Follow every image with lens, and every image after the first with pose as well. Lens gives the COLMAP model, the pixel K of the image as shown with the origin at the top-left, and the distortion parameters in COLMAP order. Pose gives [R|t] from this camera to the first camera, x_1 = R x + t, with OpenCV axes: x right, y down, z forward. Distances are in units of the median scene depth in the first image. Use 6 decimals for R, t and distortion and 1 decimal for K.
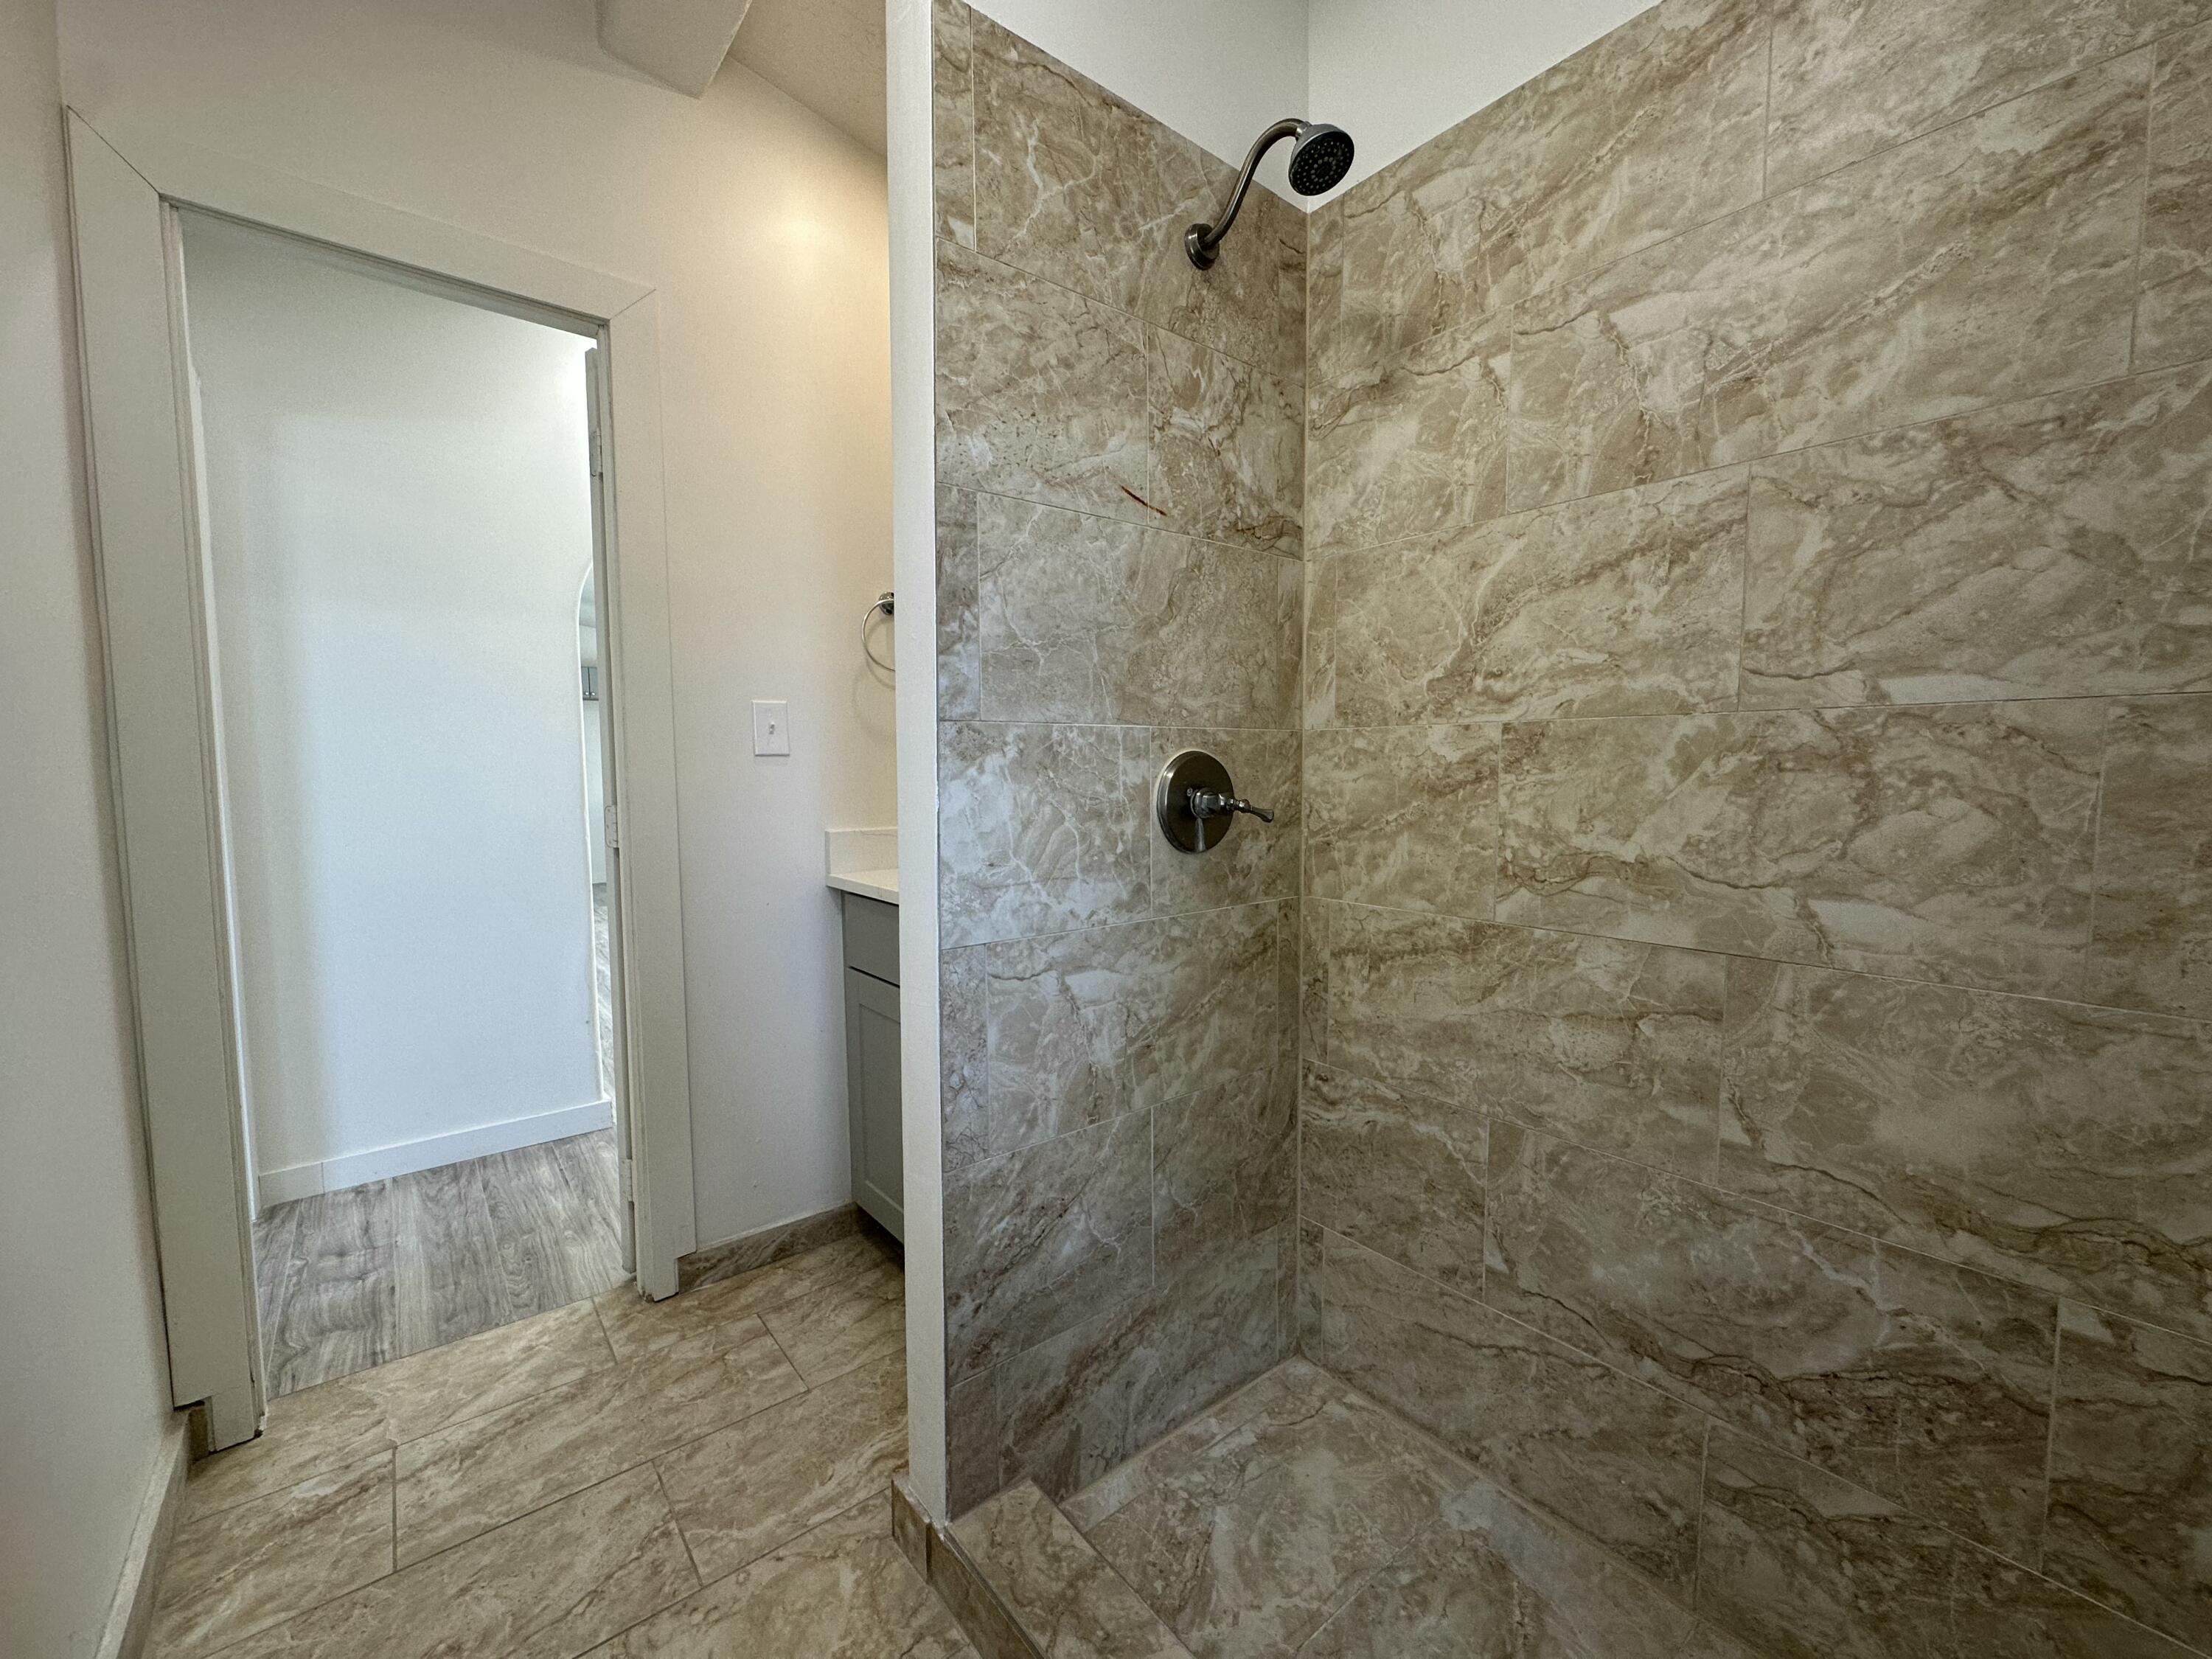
lens RADIAL K [[896.6, 0, 1106.0], [0, 896.6, 829.5], [0, 0, 1]] dist [0.001720, 0.000062]
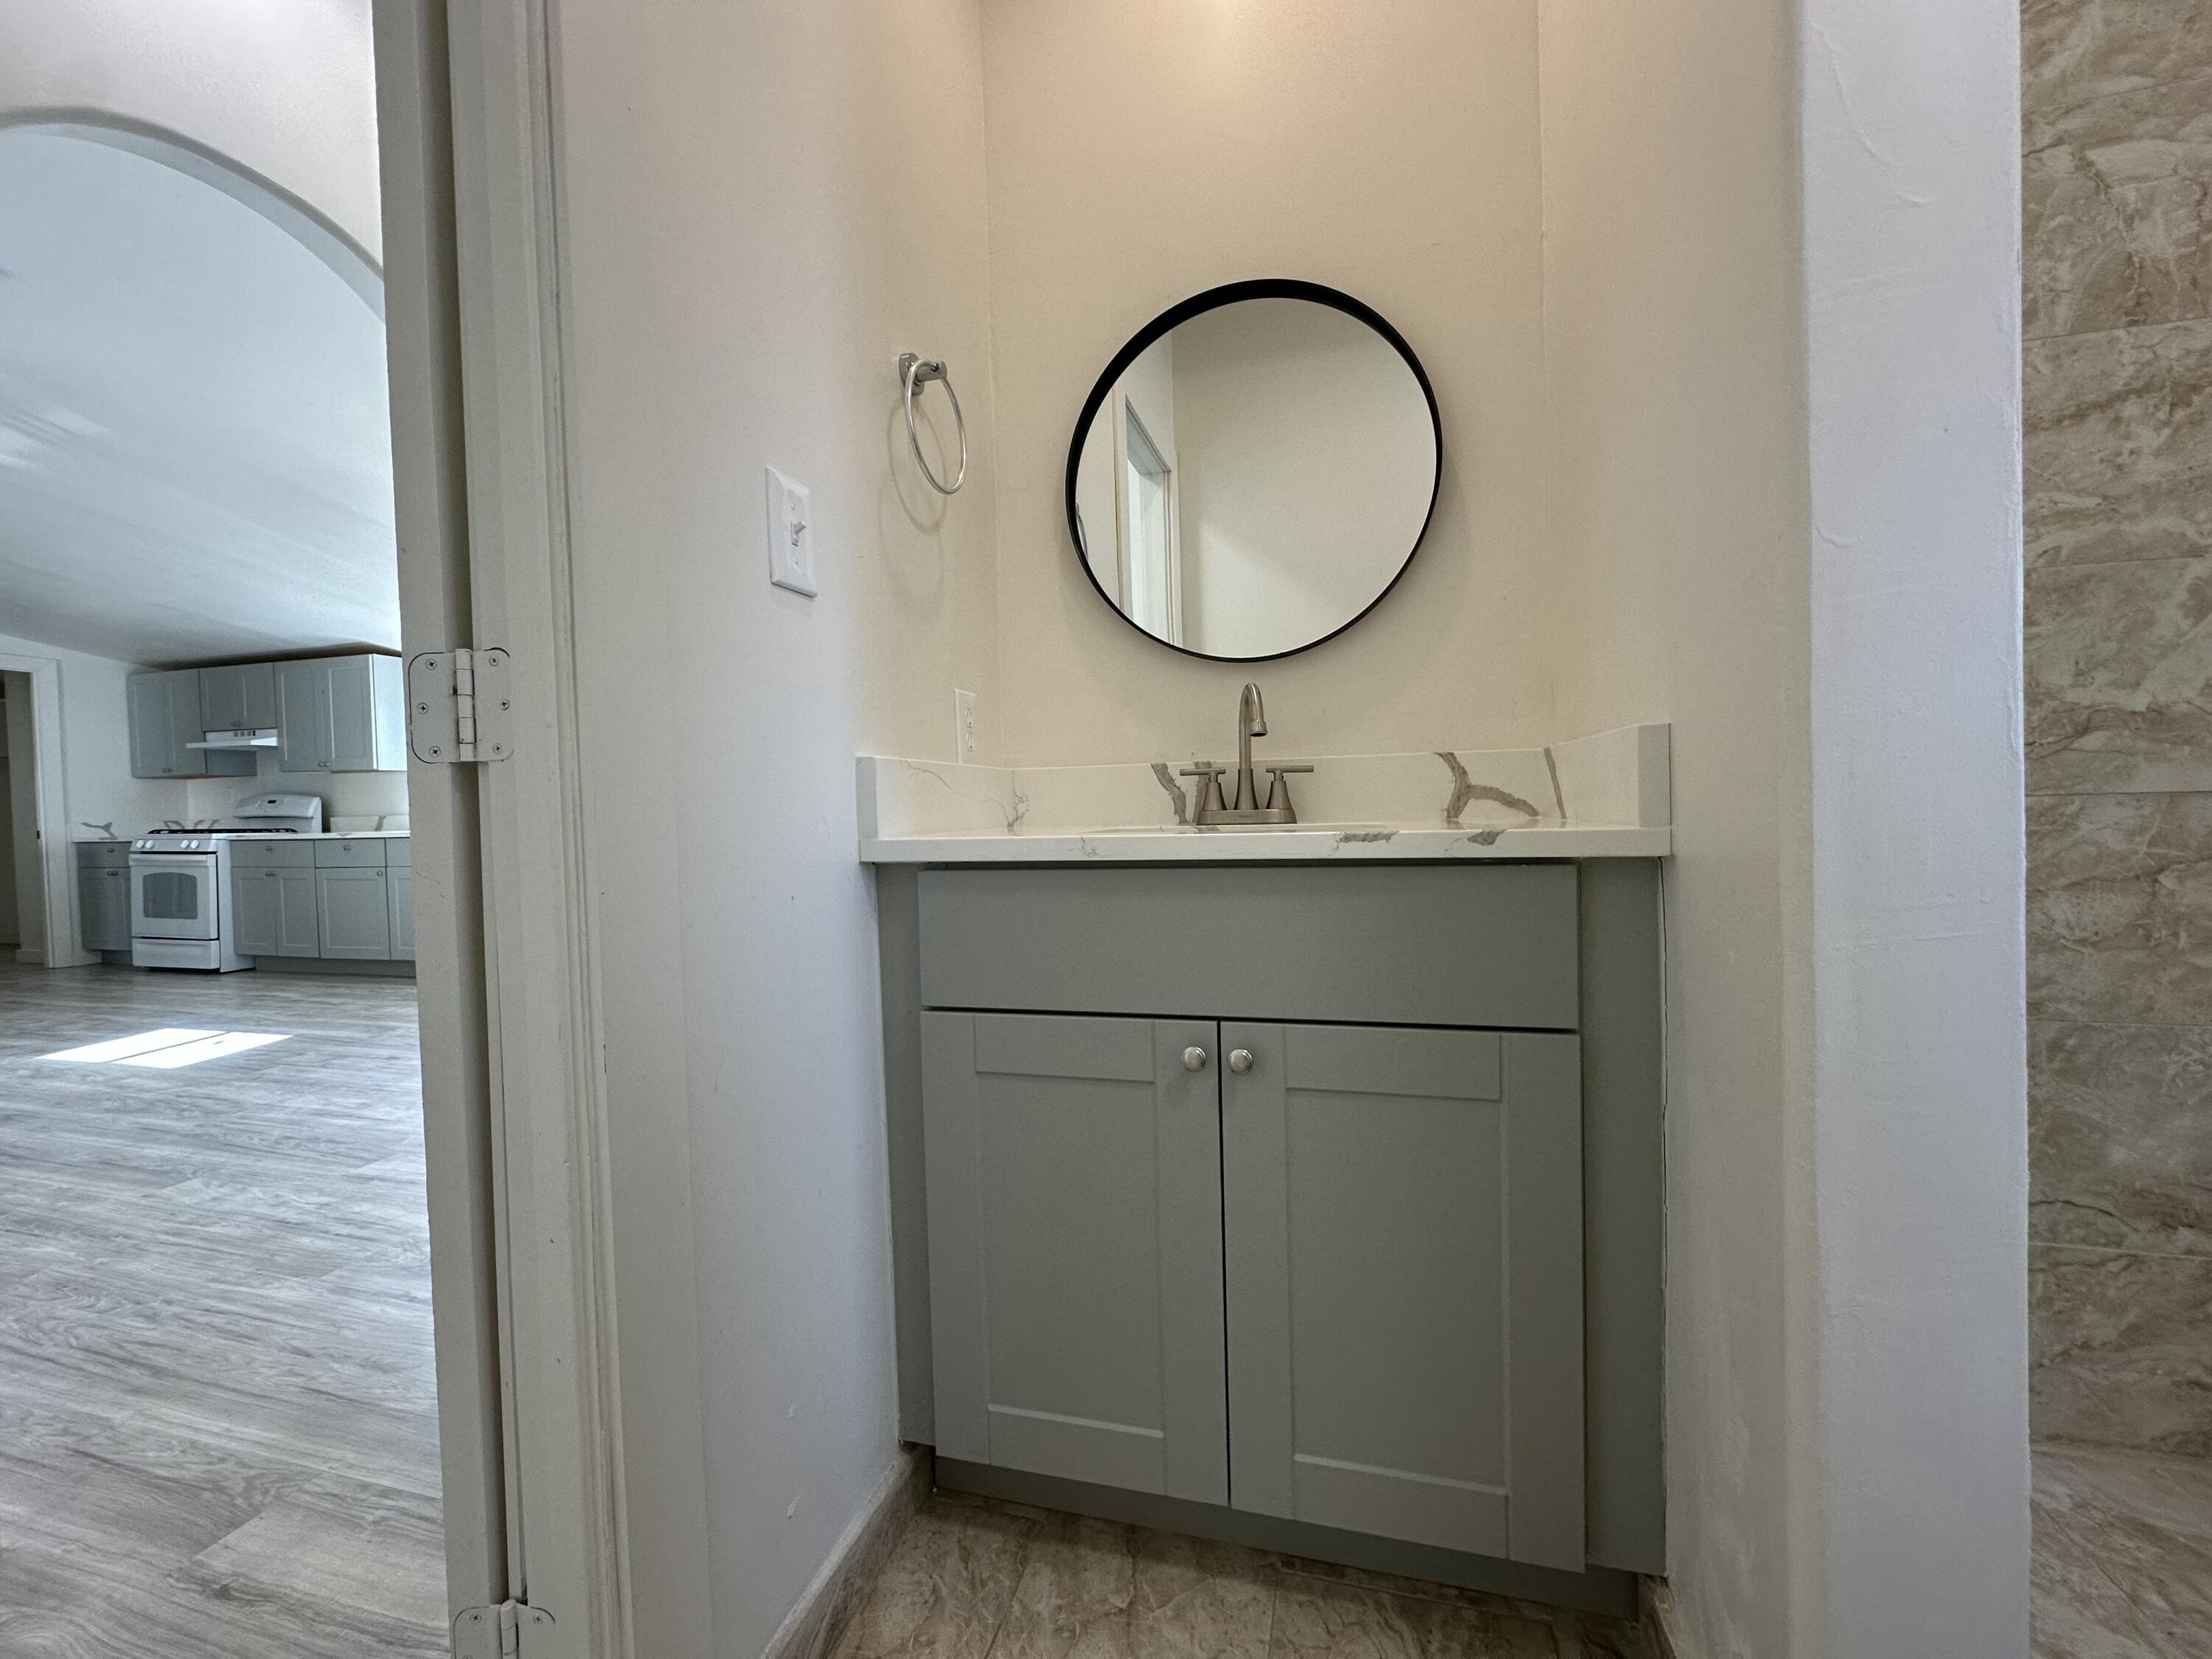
lens RADIAL K [[896.6, 0, 1106.0], [0, 896.6, 829.5], [0, 0, 1]] dist [0.001720, 0.000062]
pose [[0.810041, -0.029197, 0.585645, -0.891211], [0.062969, 0.997315, -0.037377, 0.129628], [-0.582982, 0.067154, 0.809705, 0.876612]]
